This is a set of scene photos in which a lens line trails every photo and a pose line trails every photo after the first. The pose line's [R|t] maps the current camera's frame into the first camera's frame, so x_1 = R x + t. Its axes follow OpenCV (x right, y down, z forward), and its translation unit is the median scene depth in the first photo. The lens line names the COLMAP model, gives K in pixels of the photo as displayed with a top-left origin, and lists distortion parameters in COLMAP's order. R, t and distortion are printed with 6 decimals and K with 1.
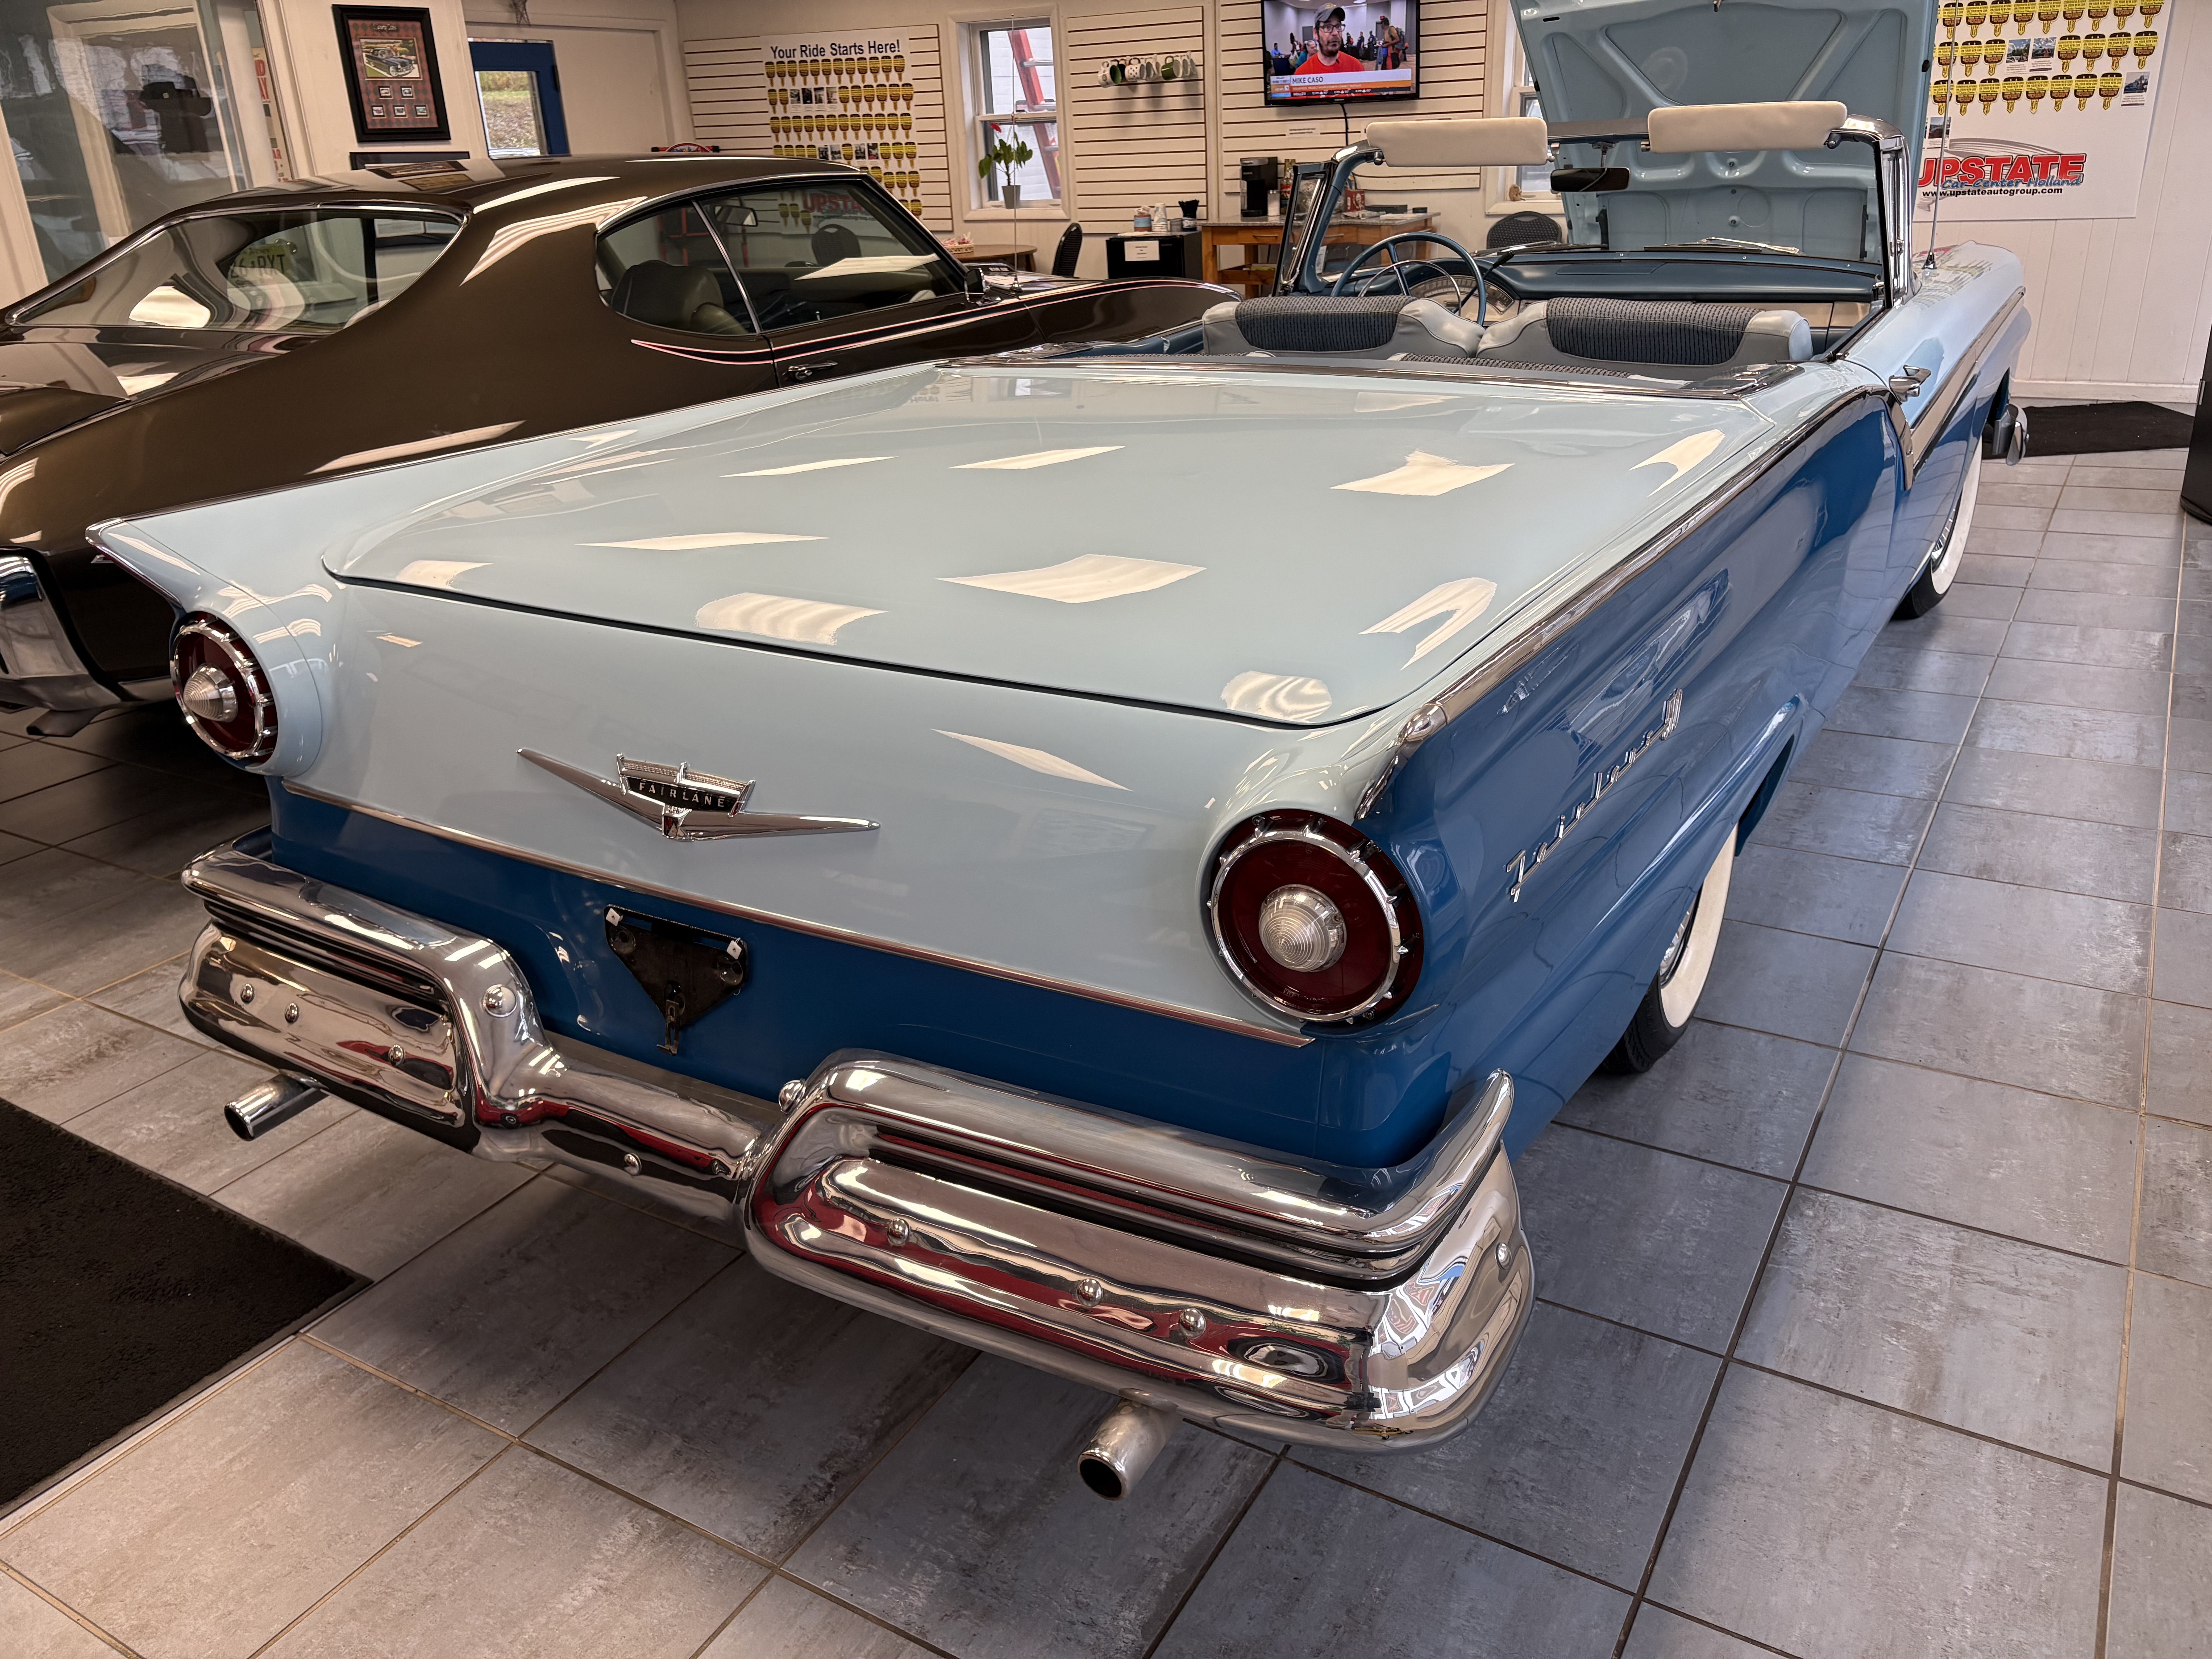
lens RADIAL K [[1696.0, 0, 1098.4], [0, 1696.0, 841.0], [0, 0, 1]] dist [0.039056, -0.031936]
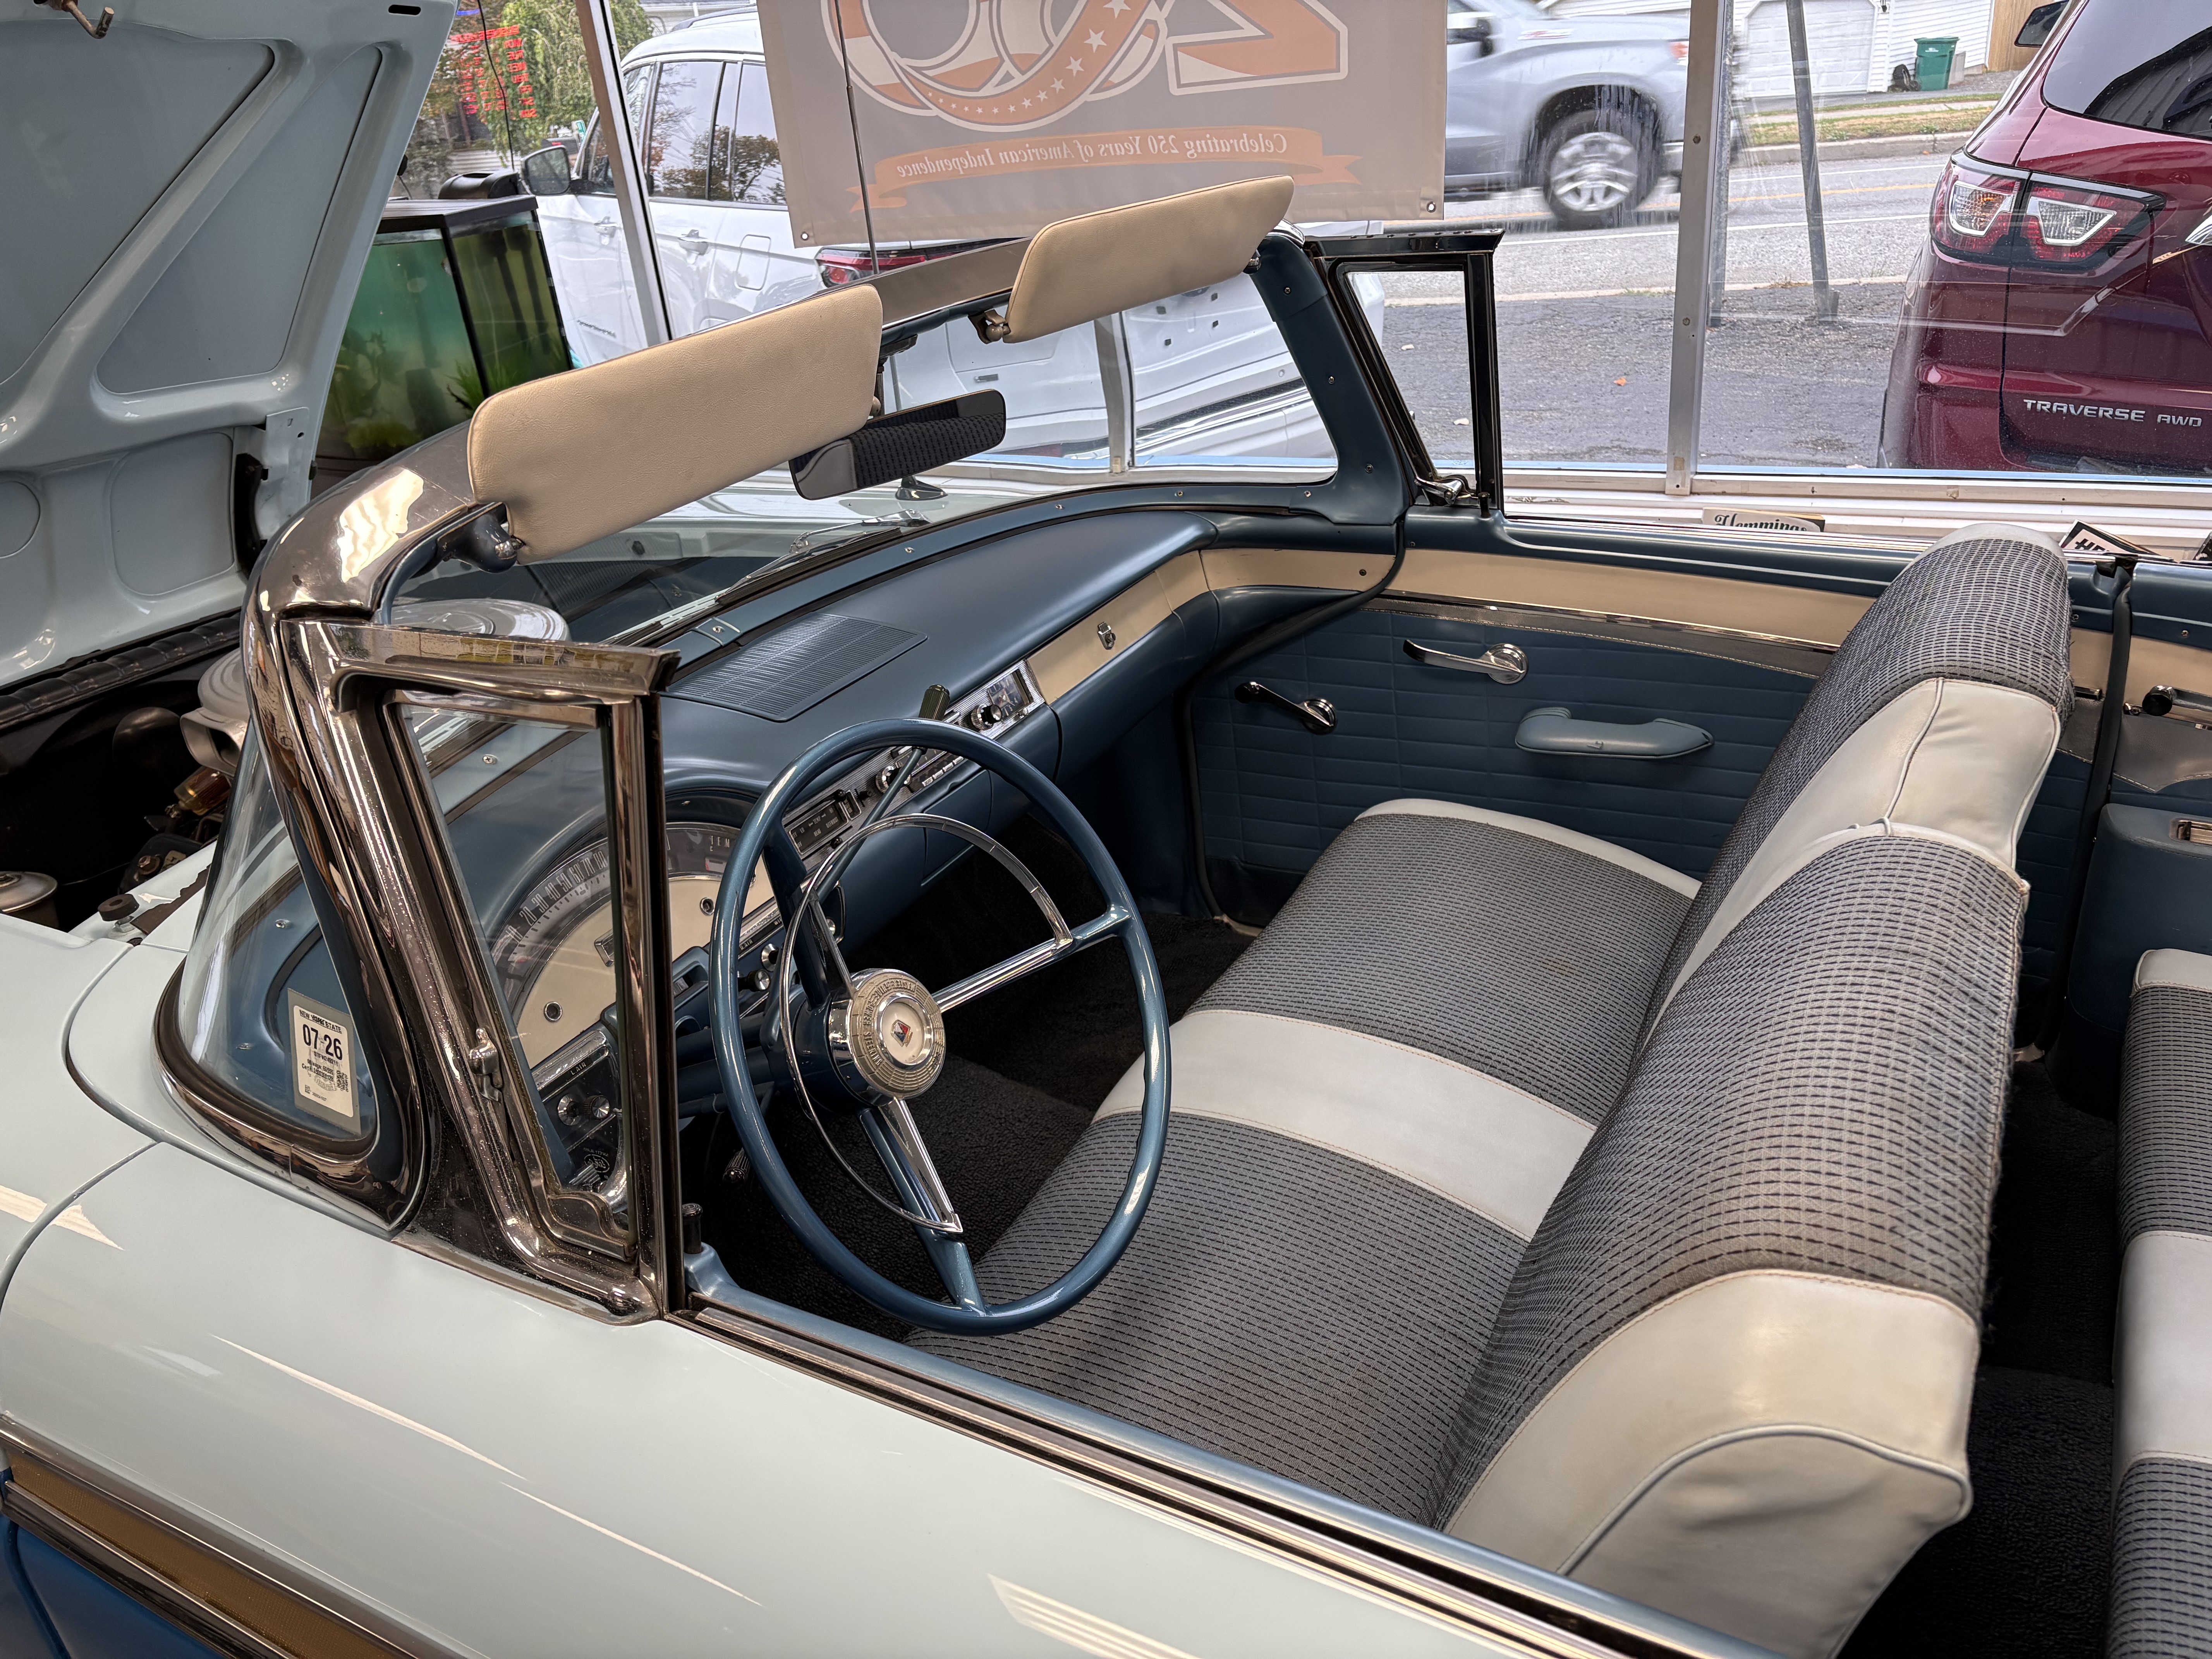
lens RADIAL K [[1696.0, 0, 1098.4], [0, 1696.0, 841.0], [0, 0, 1]] dist [0.039056, -0.031936]
pose [[-0.055436, -0.386607, 0.920577, -0.031896], [0.468972, 0.803882, 0.365841, -0.201216], [-0.881472, 0.452006, 0.136744, 0.445782]]
